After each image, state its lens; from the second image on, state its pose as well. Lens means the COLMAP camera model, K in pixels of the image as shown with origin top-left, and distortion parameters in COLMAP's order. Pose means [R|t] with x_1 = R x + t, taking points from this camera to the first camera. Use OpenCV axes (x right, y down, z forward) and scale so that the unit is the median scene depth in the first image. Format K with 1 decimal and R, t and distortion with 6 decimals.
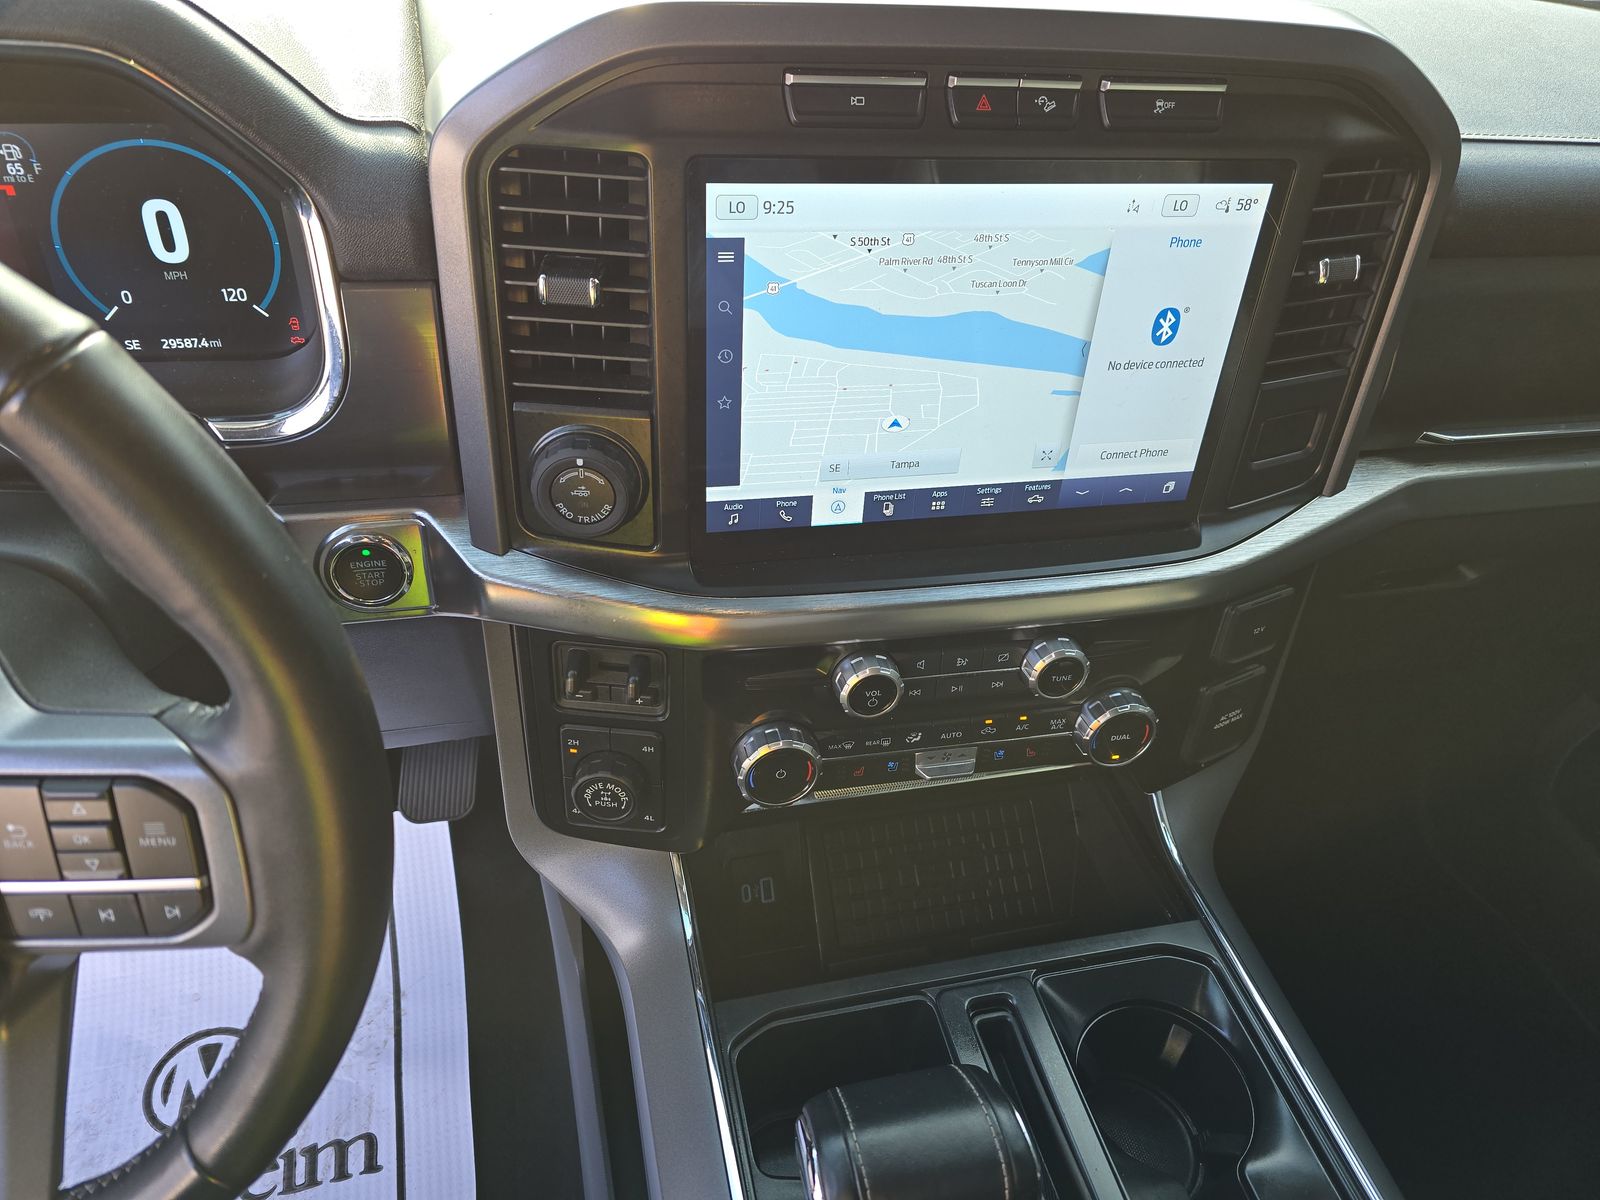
lens RADIAL K [[1053.0, 0, 810.7], [0, 1053.0, 602.0], [0, 0, 1]] dist [0.000876, -0.016505]
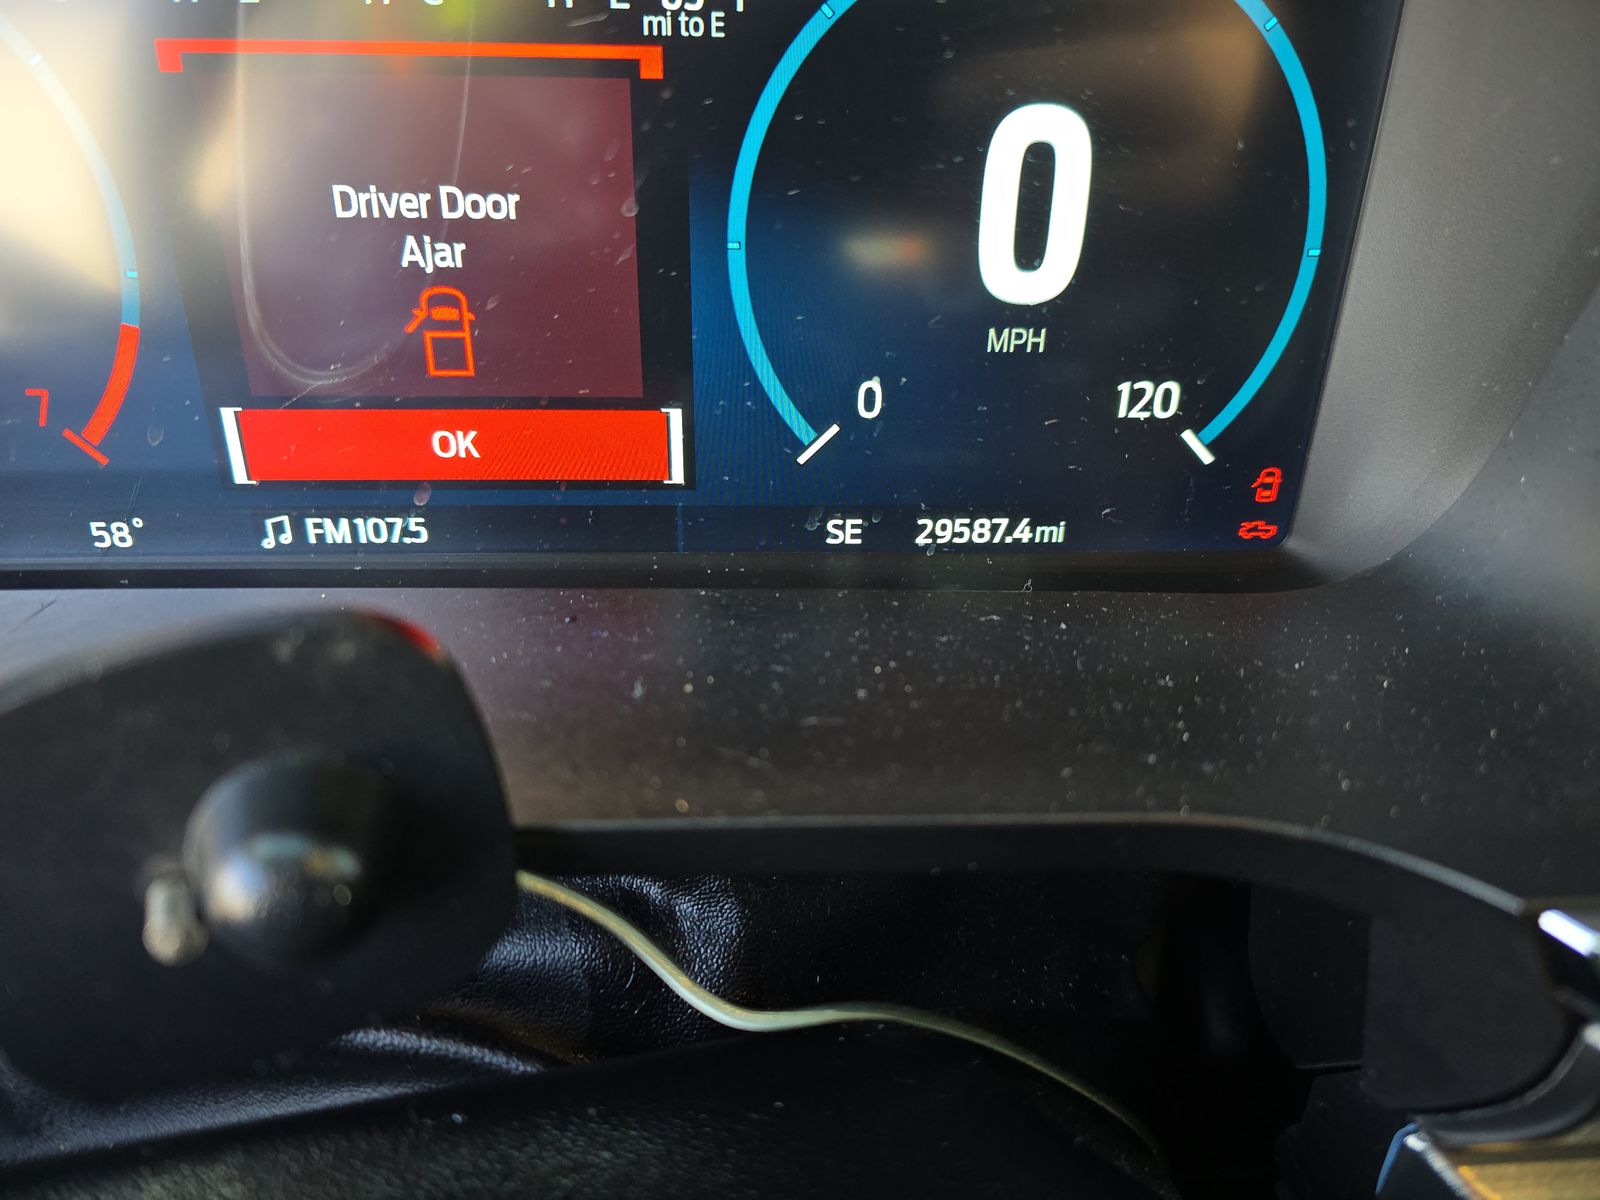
lens RADIAL K [[1053.0, 0, 797.3], [0, 1053.0, 598.8], [0, 0, 1]] dist [0.000876, -0.016505]
pose [[0.976503, 0.042300, -0.211311, -0.599151], [-0.072924, 0.987561, -0.139304, -0.174948], [0.202790, 0.151440, 0.967441, 0.666520]]
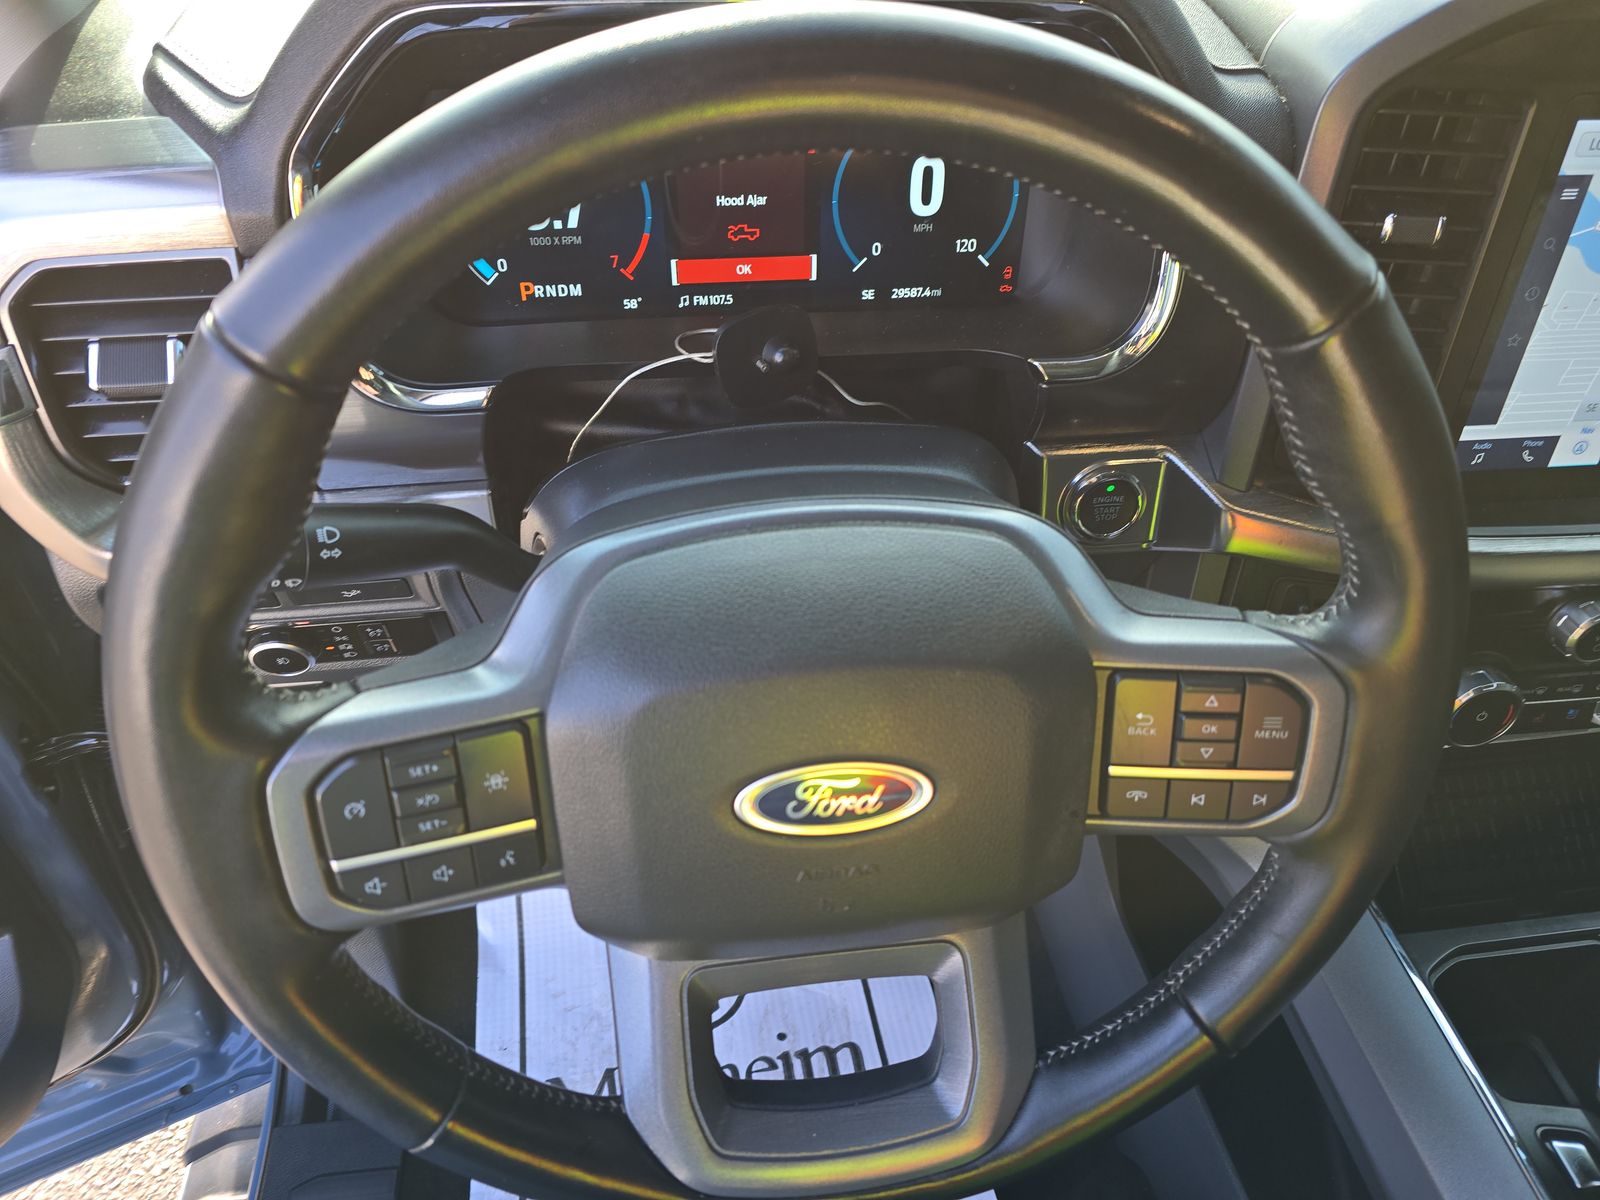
lens RADIAL K [[1053.0, 0, 794.5], [0, 1053.0, 599.9], [0, 0, 1]] dist [0.000876, -0.016505]
pose [[0.987871, 0.025169, -0.153223, -0.560795], [-0.020361, 0.999252, 0.032868, 0.036292], [0.153935, -0.029350, 0.987645, -0.094820]]
